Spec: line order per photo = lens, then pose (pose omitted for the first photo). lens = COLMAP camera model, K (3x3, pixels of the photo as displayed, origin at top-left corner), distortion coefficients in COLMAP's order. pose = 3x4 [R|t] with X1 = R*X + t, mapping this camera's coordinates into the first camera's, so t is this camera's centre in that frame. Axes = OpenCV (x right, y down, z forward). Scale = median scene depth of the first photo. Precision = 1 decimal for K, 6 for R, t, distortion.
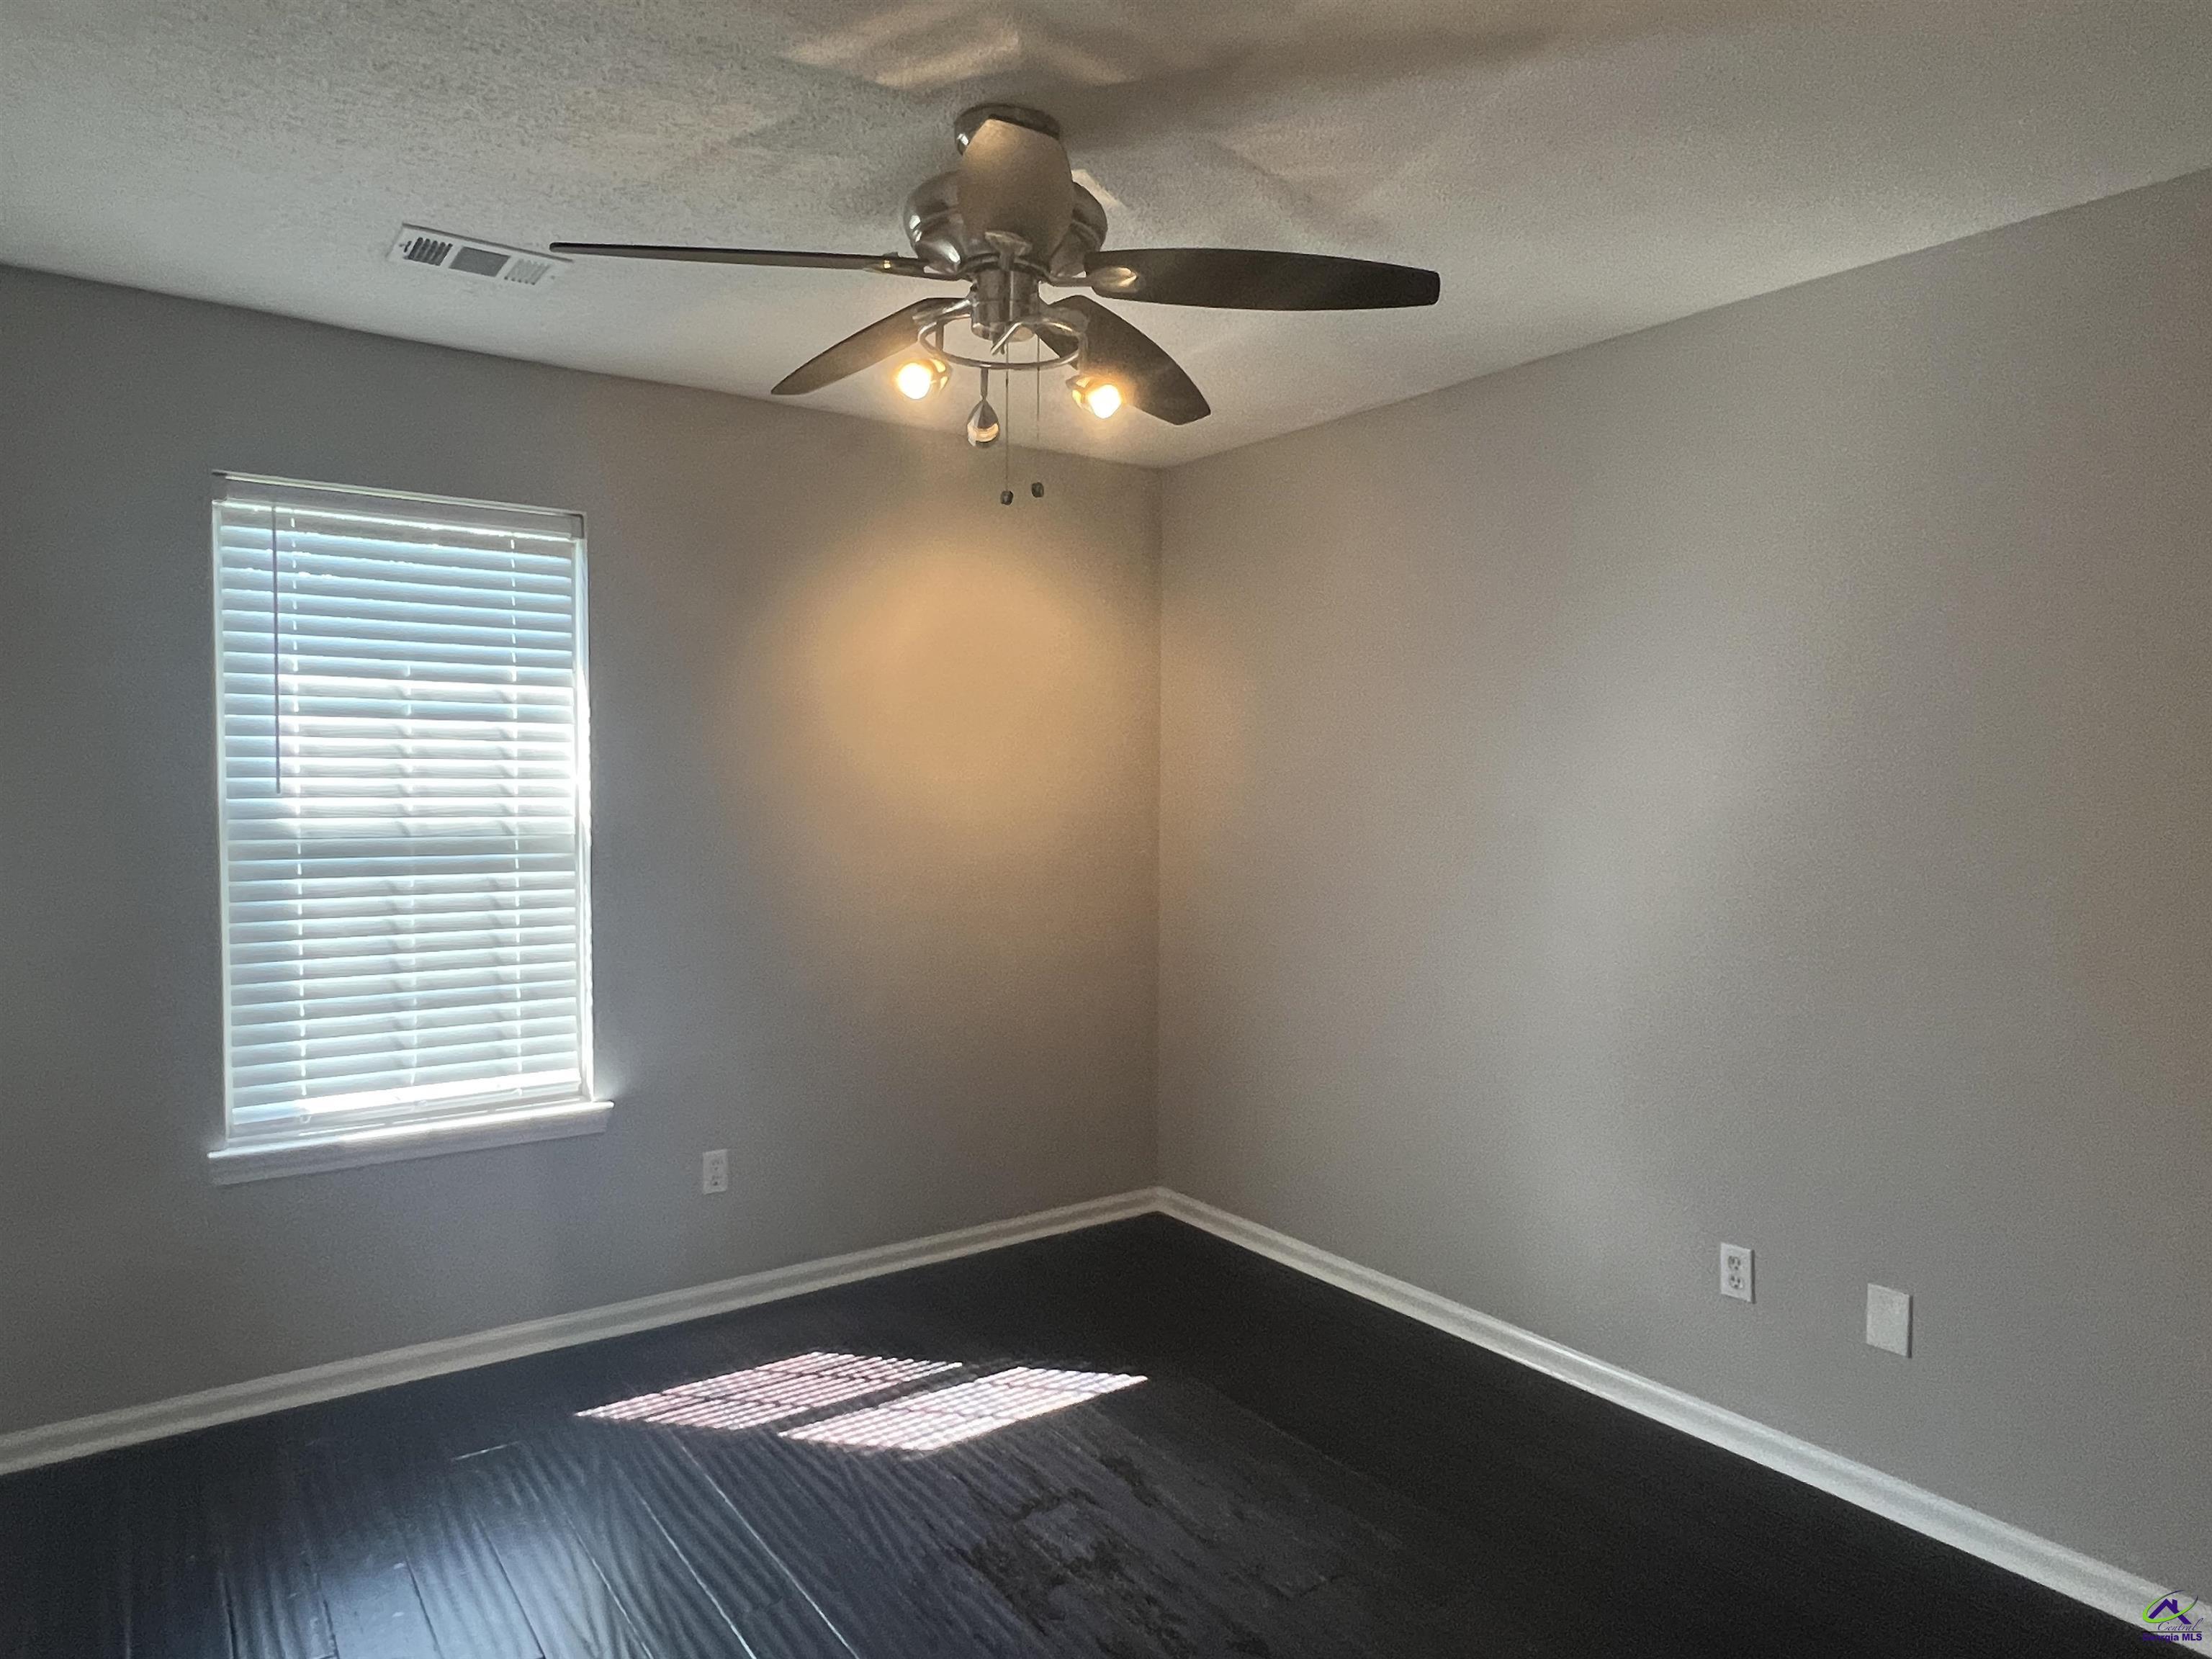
lens RADIAL K [[1376.5, 0, 1106.0], [0, 1376.5, 829.5], [0, 0, 1]] dist [-0.000247, -0.005017]
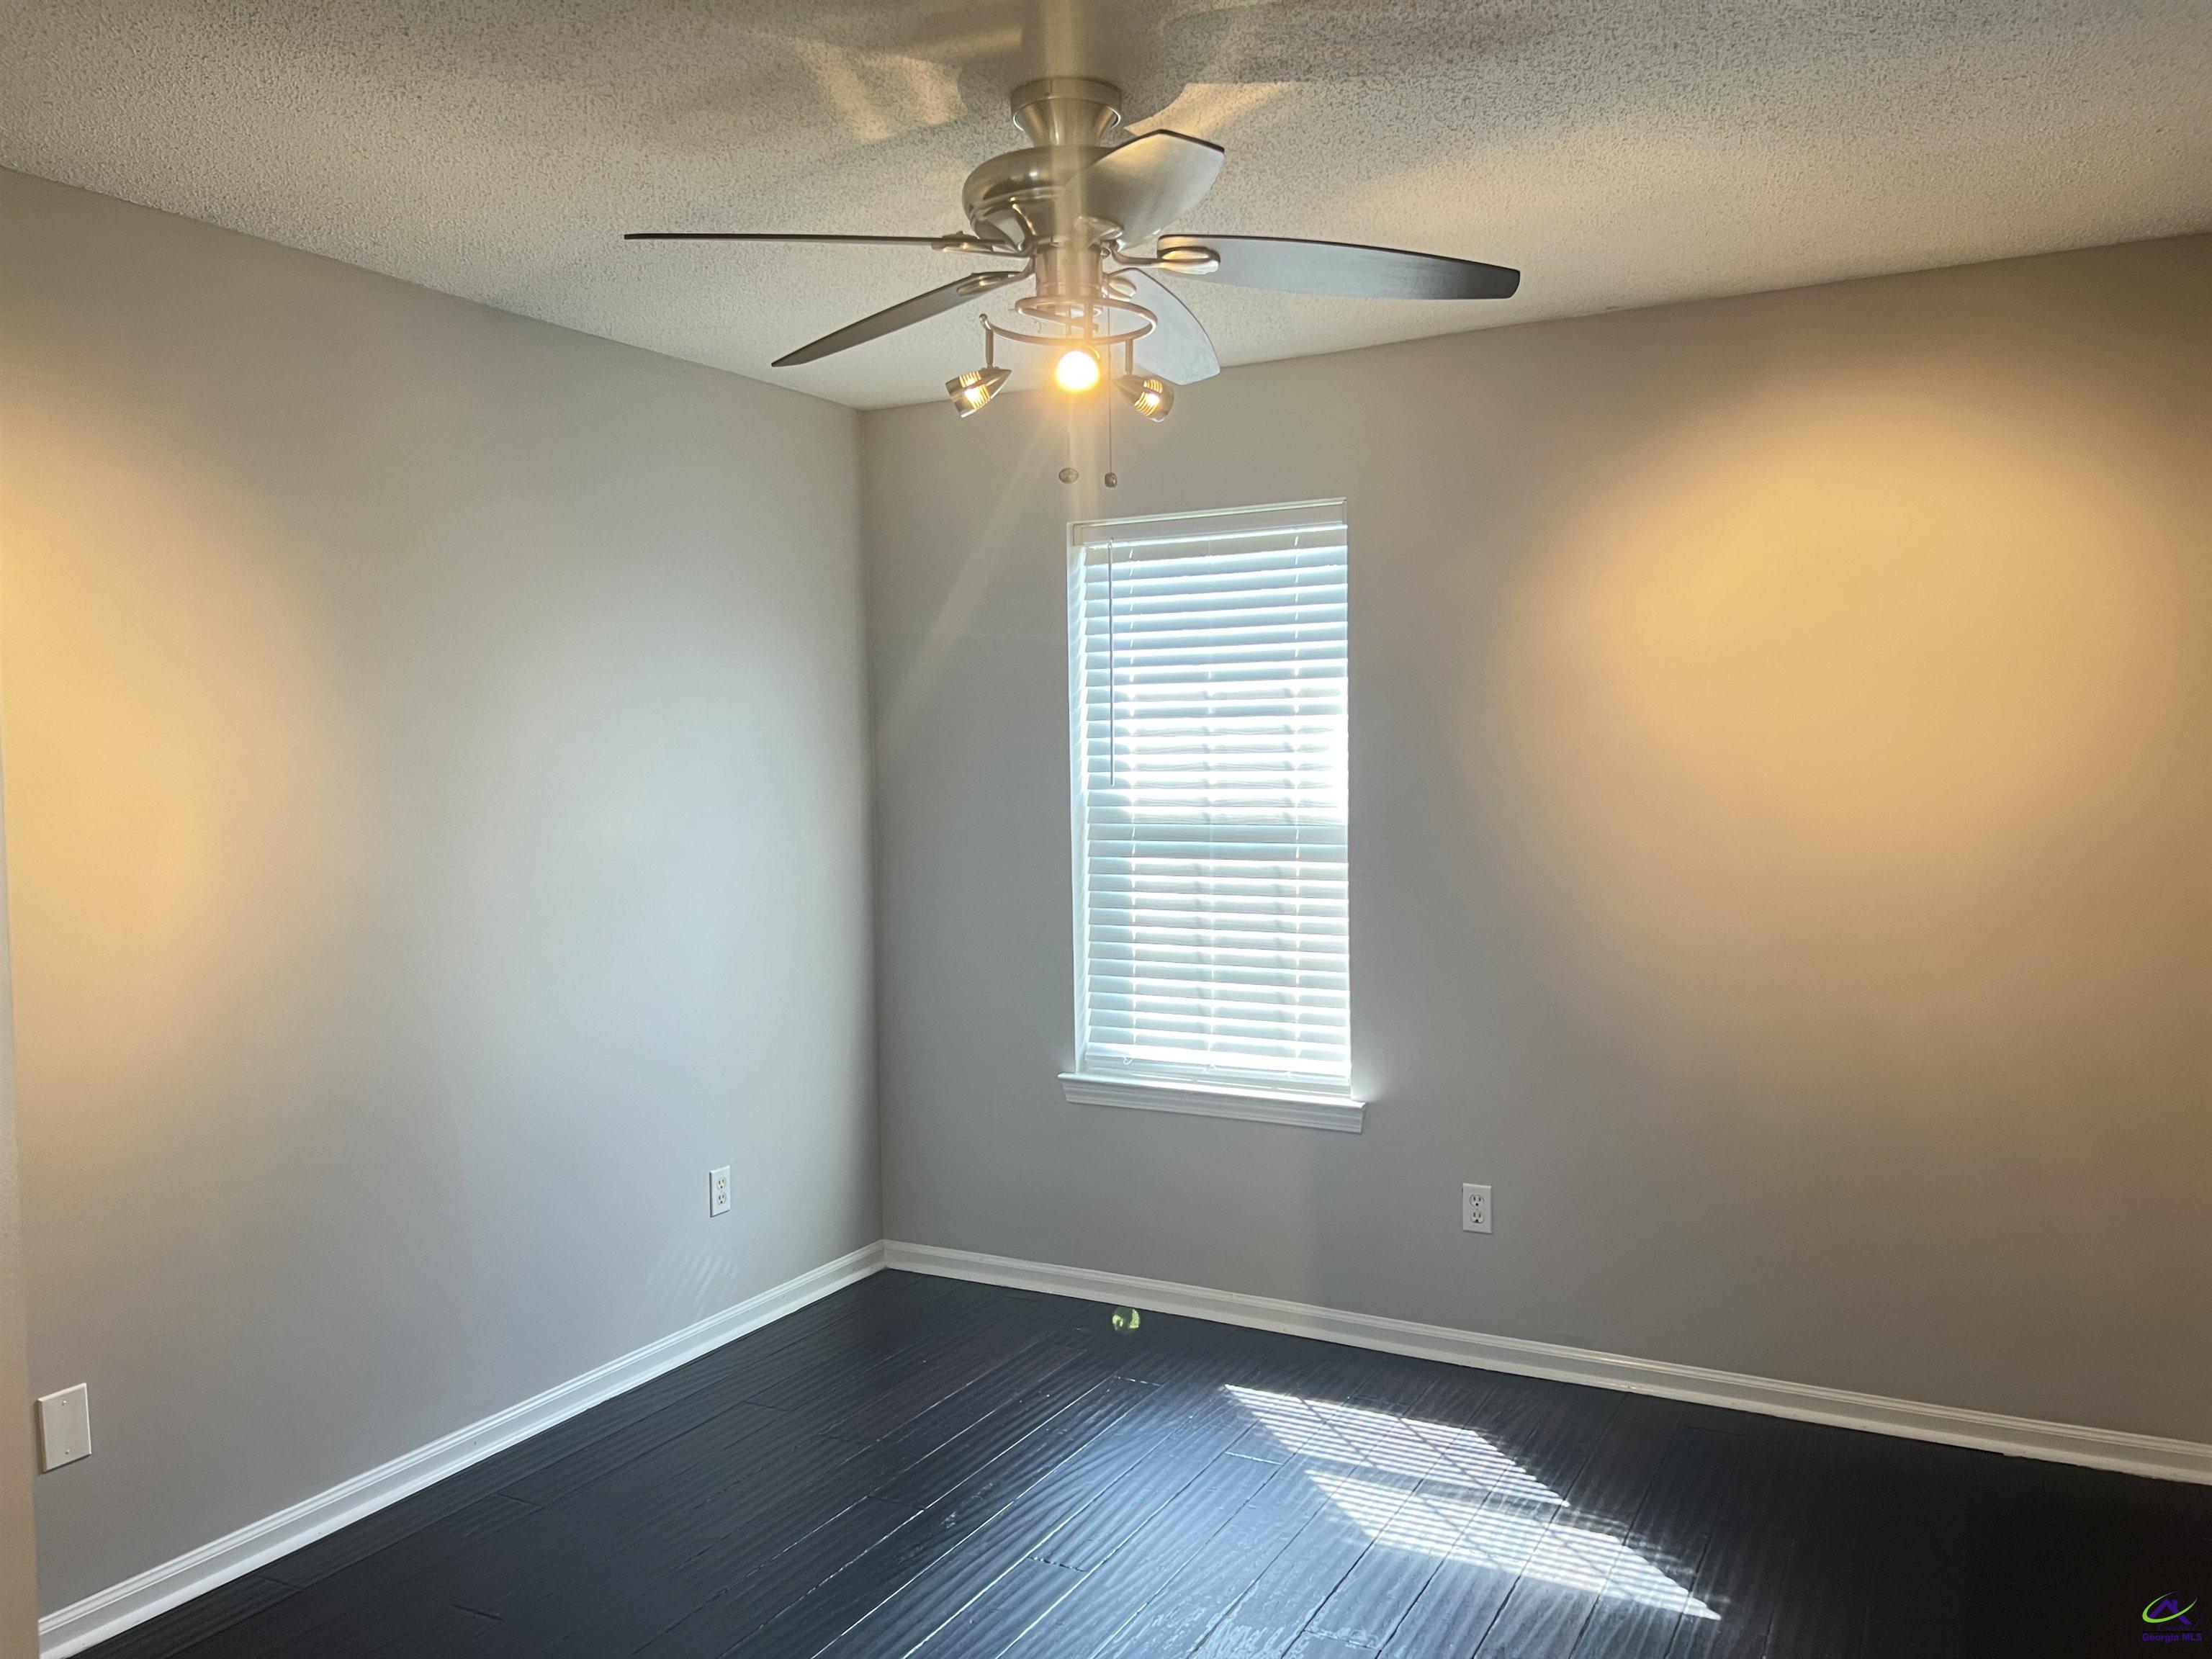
lens RADIAL K [[1700.5, 0, 1106.0], [0, 1700.5, 829.5], [0, 0, 1]] dist [0.073943, -0.004589]
pose [[0.429006, 0.023722, -0.902990, 0.683300], [-0.024594, 0.999591, 0.014576, -0.008338], [0.902967, 0.015955, 0.429414, 0.333555]]
